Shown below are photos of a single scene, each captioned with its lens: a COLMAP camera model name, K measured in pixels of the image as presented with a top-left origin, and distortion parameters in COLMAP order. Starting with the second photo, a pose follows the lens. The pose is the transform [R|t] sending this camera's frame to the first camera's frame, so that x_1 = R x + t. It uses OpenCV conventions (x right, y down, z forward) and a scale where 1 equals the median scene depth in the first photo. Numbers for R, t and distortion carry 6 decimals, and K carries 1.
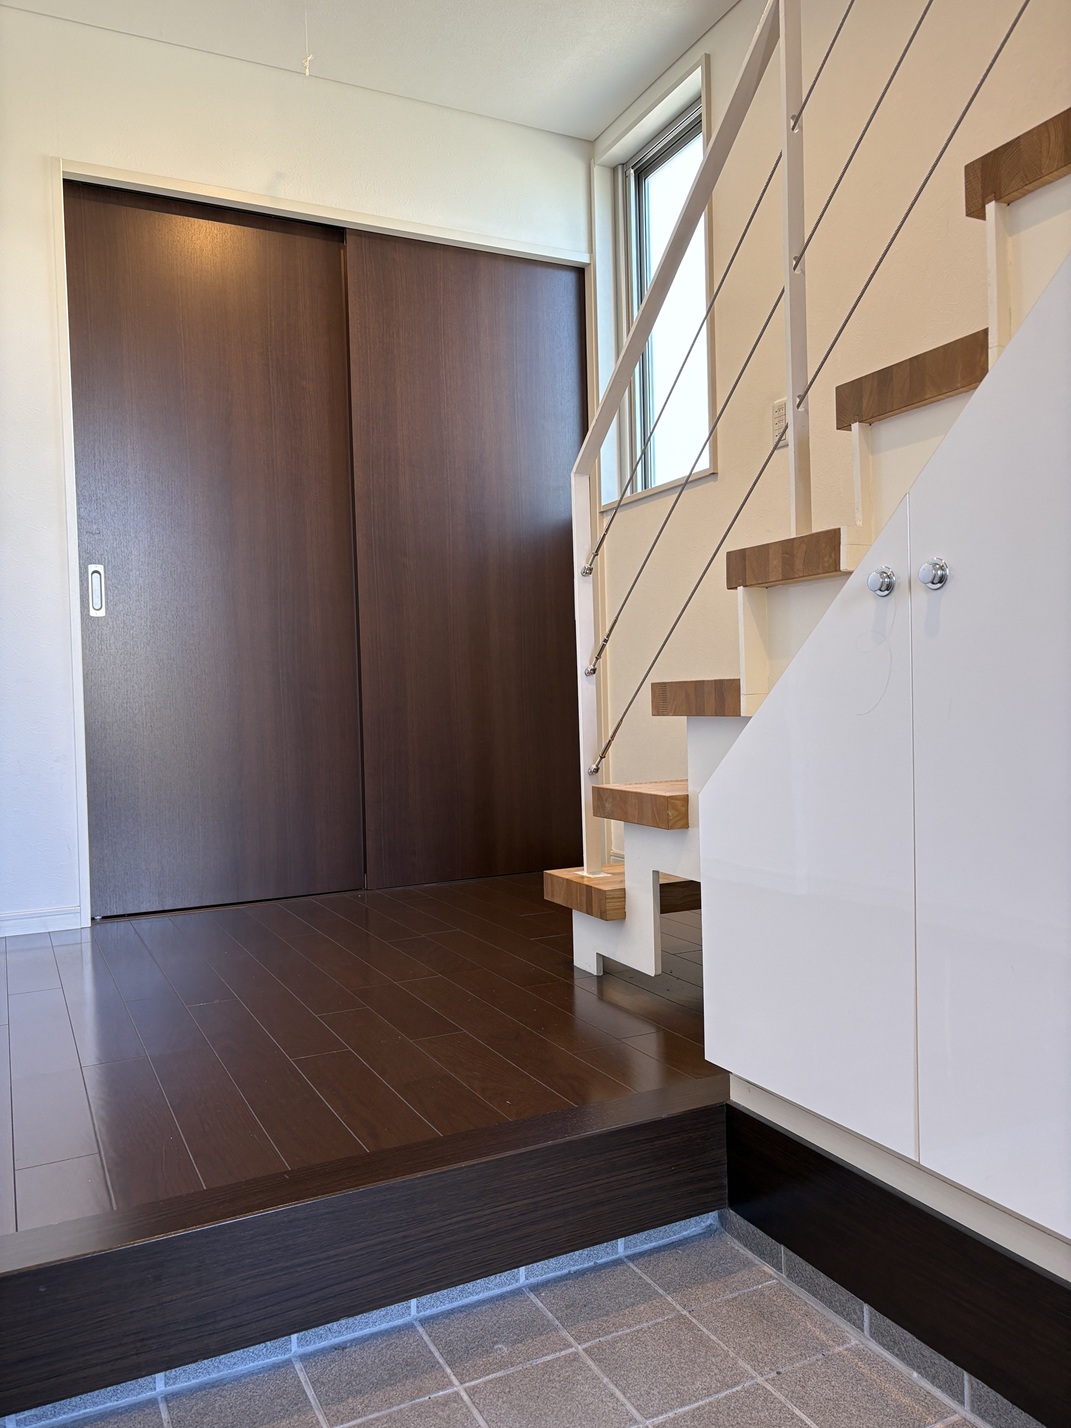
lens RADIAL K [[1096.3, 0, 534.8], [0, 1096.3, 720.9], [0, 0, 1]] dist [0.028738, -0.006595]
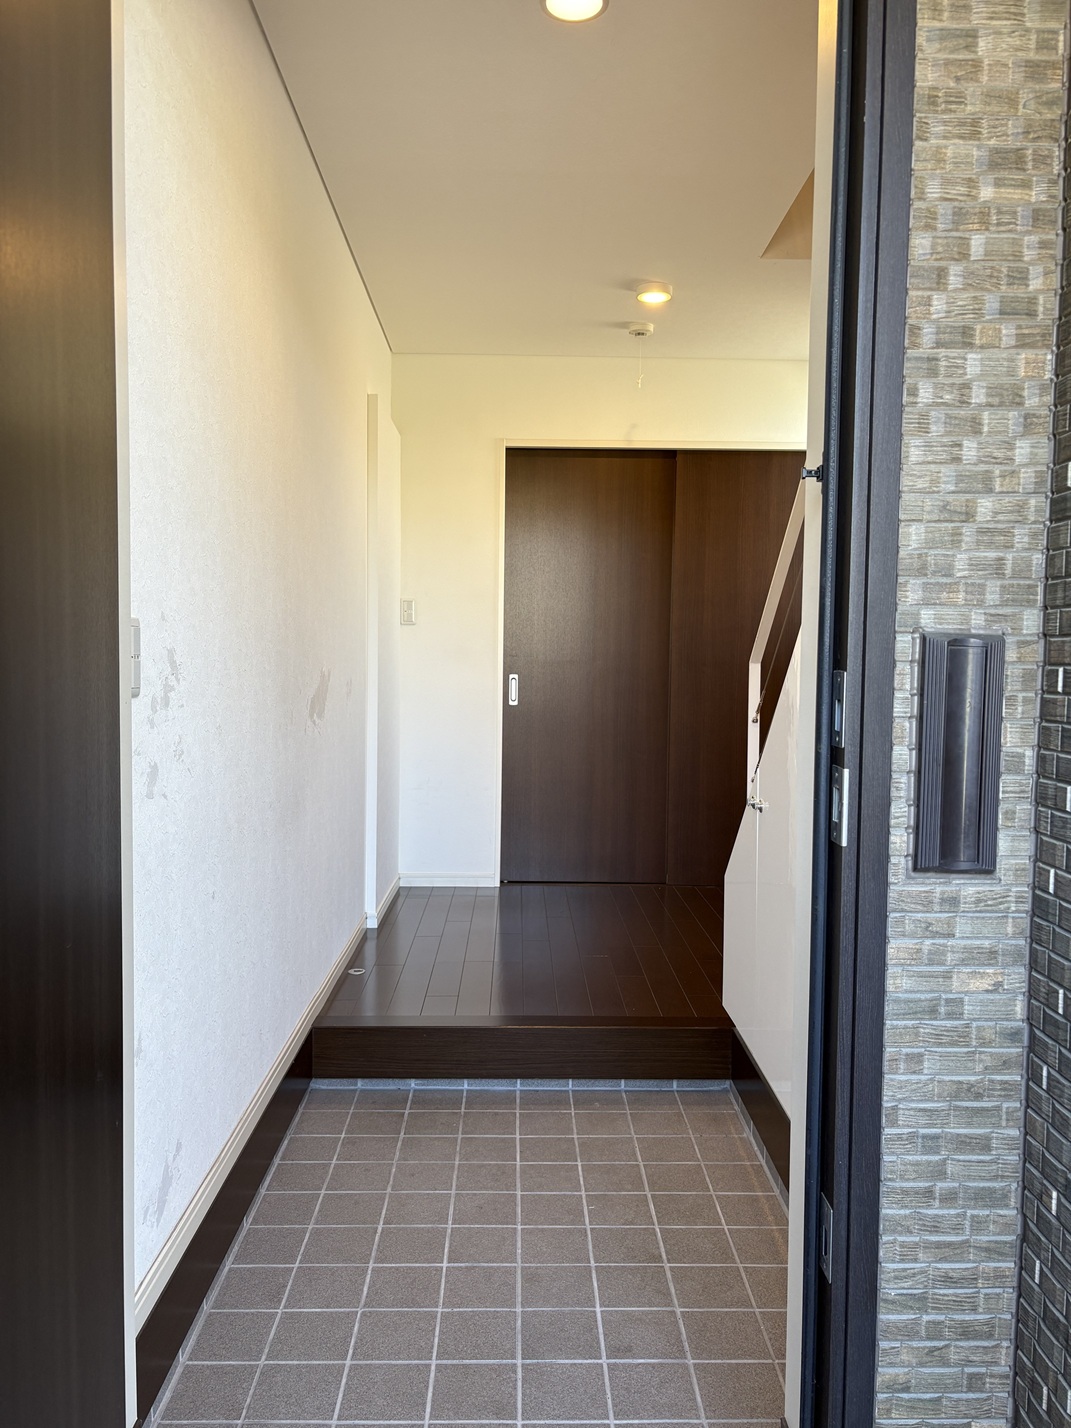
lens RADIAL K [[1096.3, 0, 540.0], [0, 1096.3, 713.8], [0, 0, 1]] dist [0.028738, -0.006595]
pose [[0.905133, 0.061573, -0.420646, 0.359042], [-0.045891, 0.997825, 0.047311, -0.167075], [0.422644, -0.023519, 0.905990, -0.522181]]
